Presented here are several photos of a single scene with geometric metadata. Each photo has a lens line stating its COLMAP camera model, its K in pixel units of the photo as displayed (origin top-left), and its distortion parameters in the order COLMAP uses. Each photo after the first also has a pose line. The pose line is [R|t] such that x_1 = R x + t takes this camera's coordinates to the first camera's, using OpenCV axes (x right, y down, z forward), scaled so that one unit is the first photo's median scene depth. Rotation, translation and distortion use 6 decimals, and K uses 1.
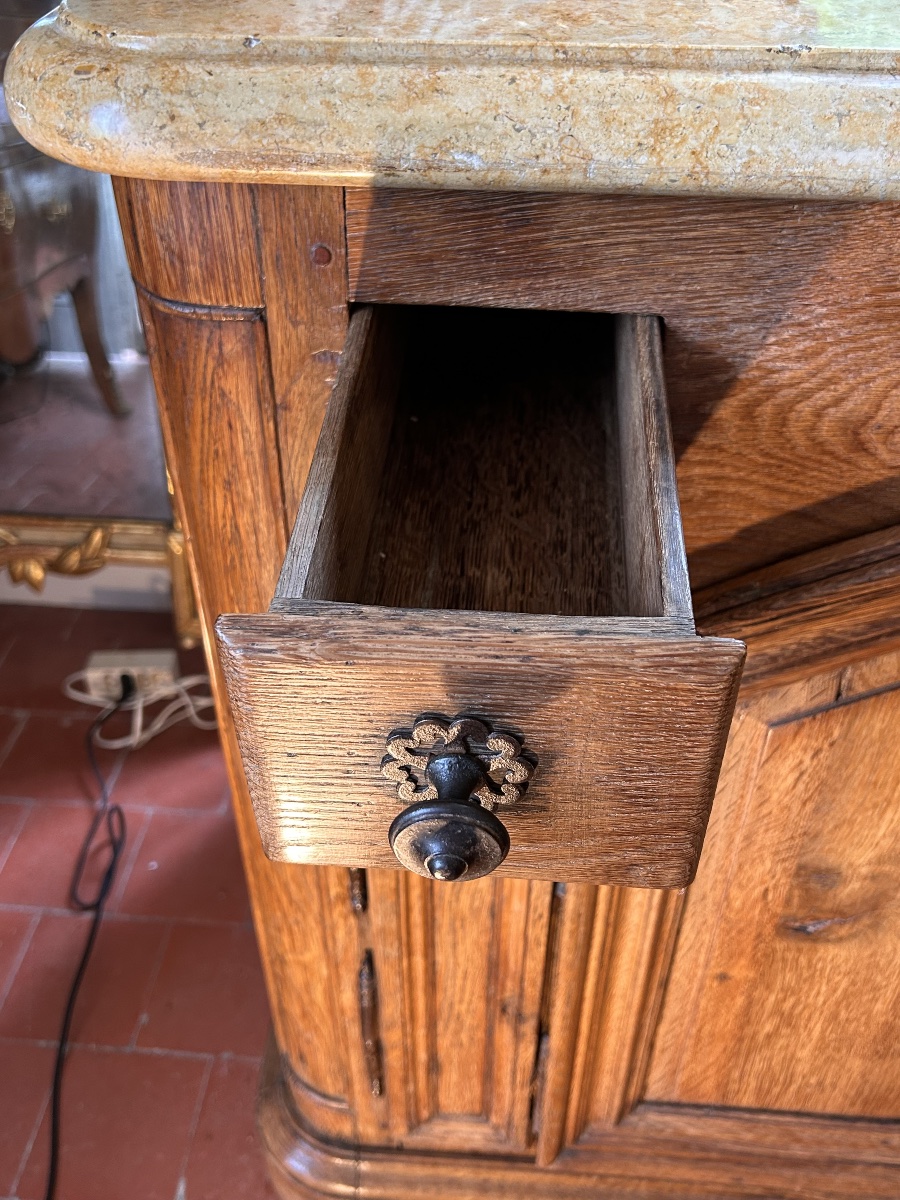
lens RADIAL K [[1096.7, 0, 448.1], [0, 1096.7, 599.0], [0, 0, 1]] dist [0.017896, 0.000000]
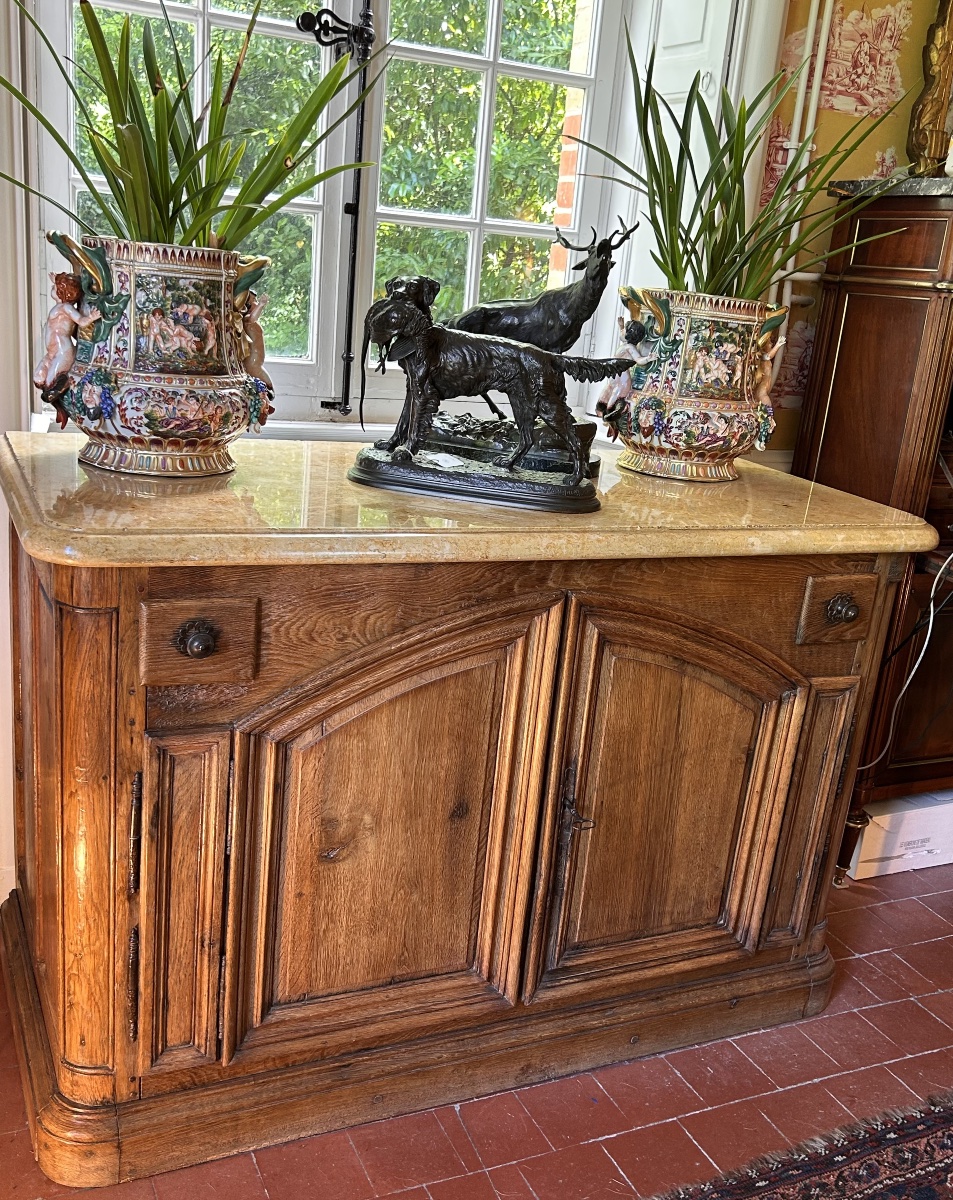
lens RADIAL K [[1205.3, 0, 489.3], [0, 1205.3, 634.7], [0, 0, 1]] dist [0.023659, 0.000000]
pose [[0.865381, -0.068050, 0.496472, -0.916354], [0.231729, 0.932786, -0.276064, 0.935604], [-0.444316, 0.353948, 0.822985, -2.107724]]
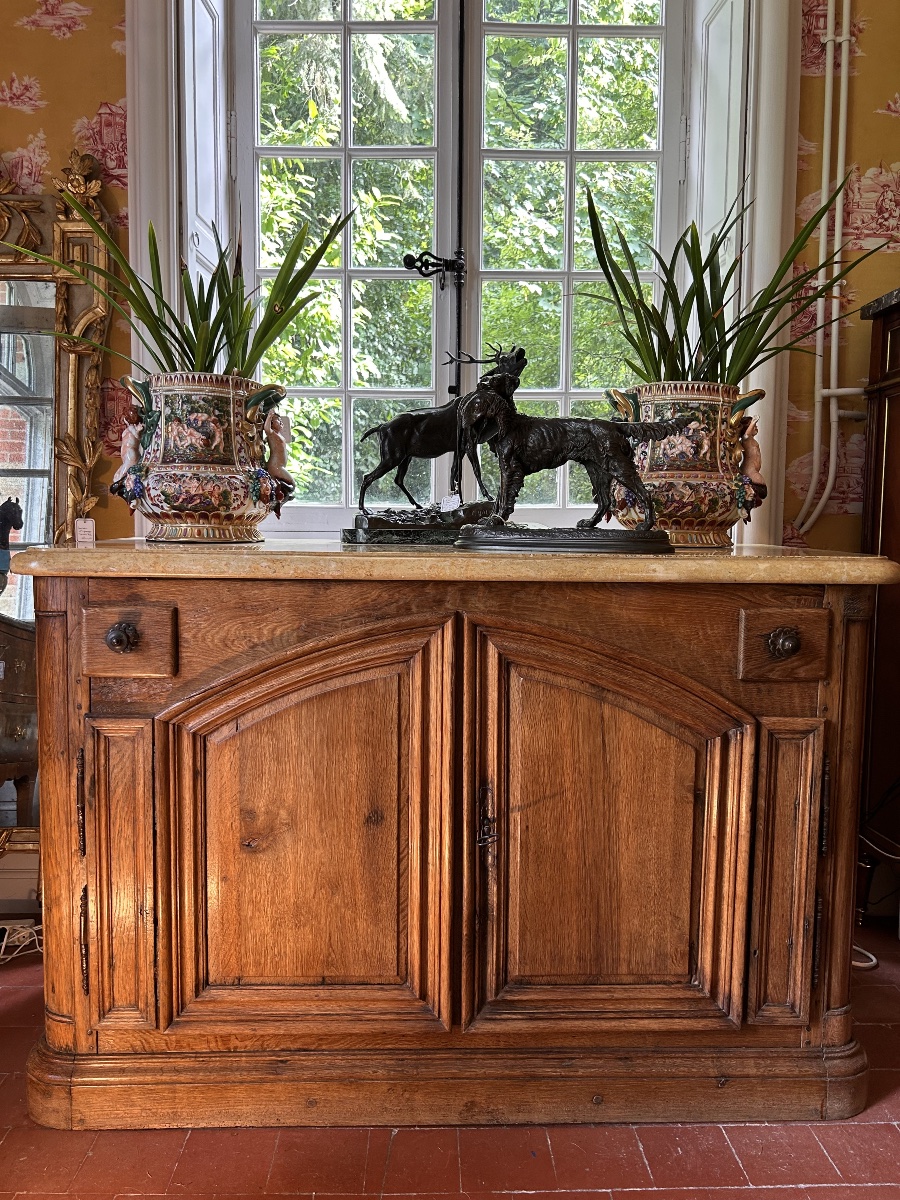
lens RADIAL K [[910.4, 0, 446.8], [0, 910.4, 595.1], [0, 0, 1]] dist [0.030845, -0.030631]
pose [[0.994662, 0.002977, 0.103145, 0.819242], [0.055474, 0.827420, -0.558837, 1.538565], [-0.087008, 0.561576, 0.822838, -1.777254]]
